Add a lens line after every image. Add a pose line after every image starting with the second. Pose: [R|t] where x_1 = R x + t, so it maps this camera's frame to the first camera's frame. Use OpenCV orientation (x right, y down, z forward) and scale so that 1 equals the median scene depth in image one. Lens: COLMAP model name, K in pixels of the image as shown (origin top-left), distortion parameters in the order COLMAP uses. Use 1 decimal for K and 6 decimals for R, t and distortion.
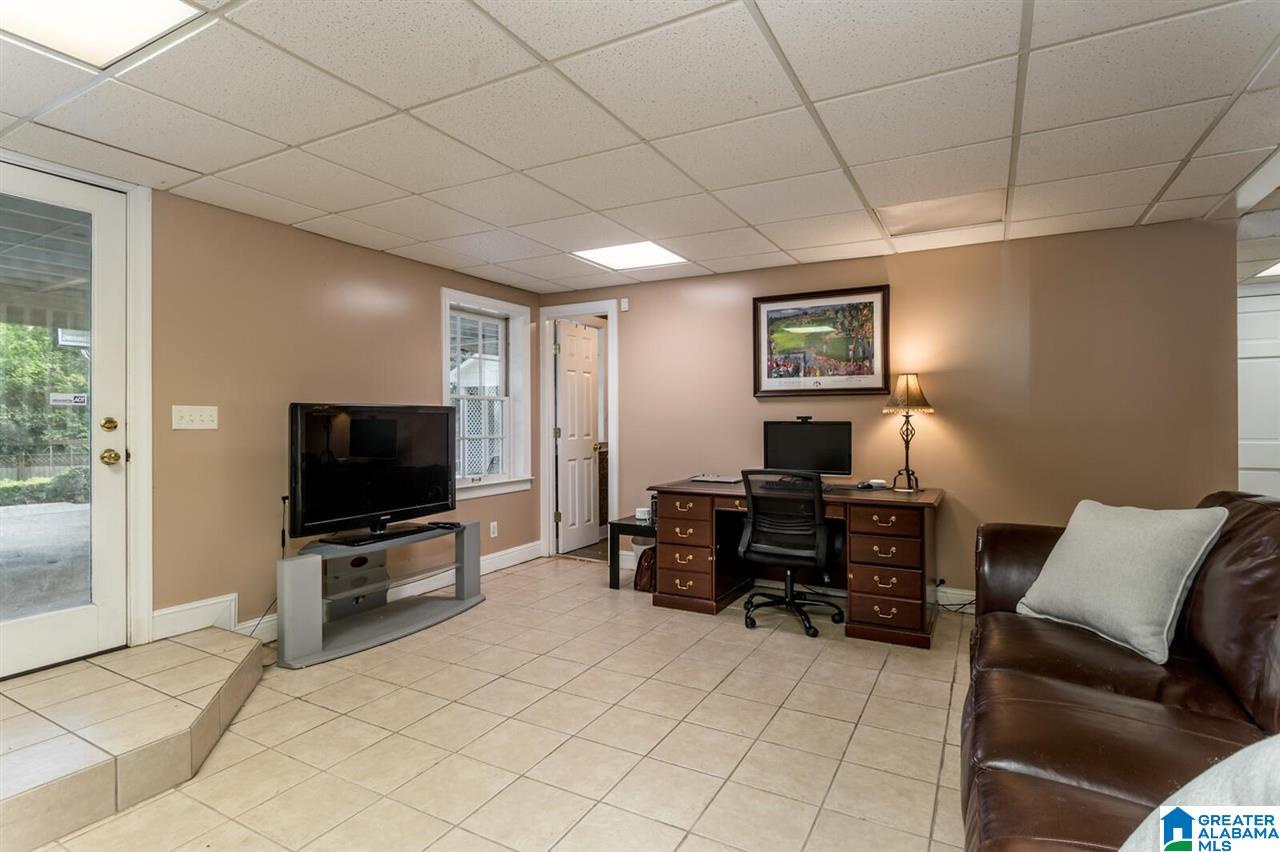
lens RADIAL K [[648.4, 0, 630.3], [0, 648.4, 421.0], [0, 0, 1]] dist [-0.004528, 0.001617]
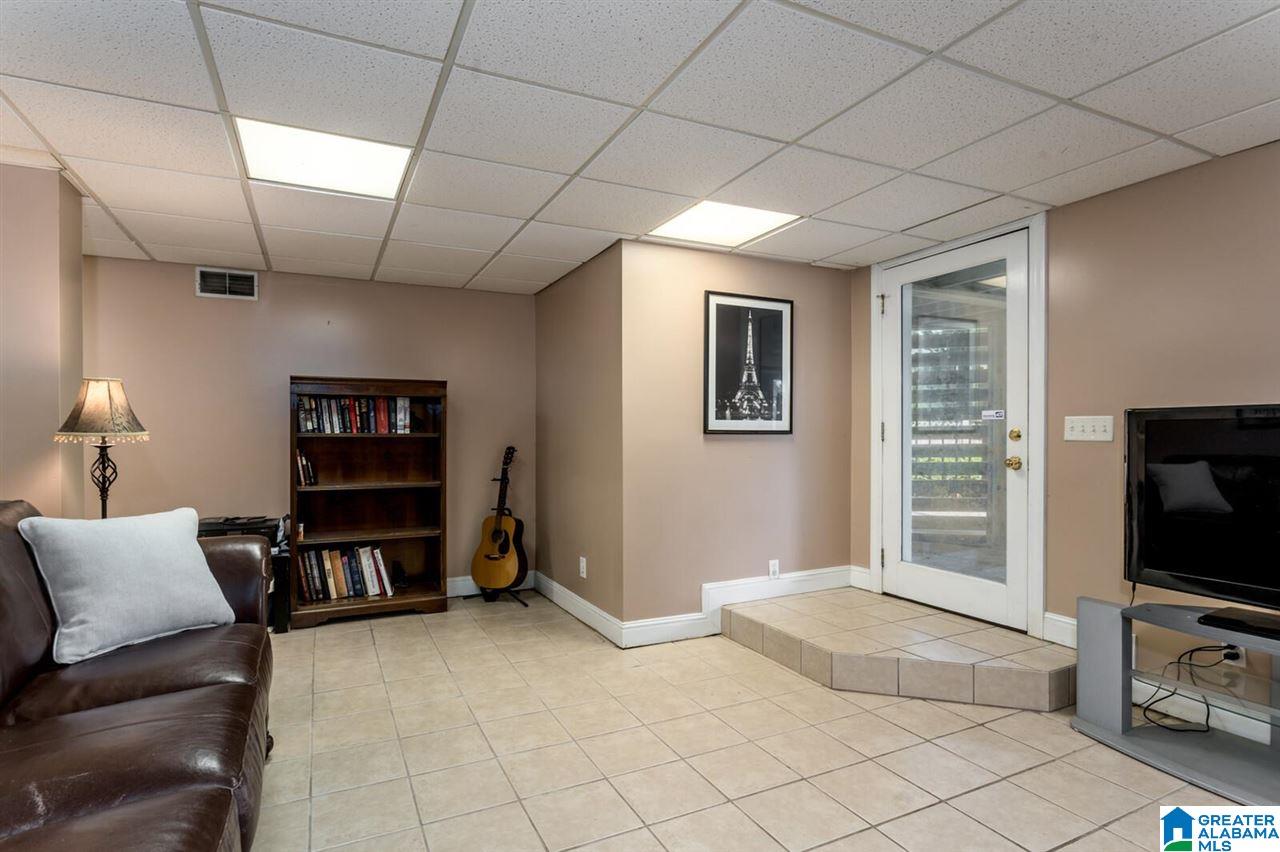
lens RADIAL K [[648.4, 0, 629.0], [0, 648.4, 430.6], [0, 0, 1]] dist [-0.004528, 0.001617]
pose [[-0.565580, 0.003910, -0.824684, 0.543350], [0.000923, 0.999991, 0.004108, -0.007156], [0.824693, 0.001562, -0.565578, 1.082568]]
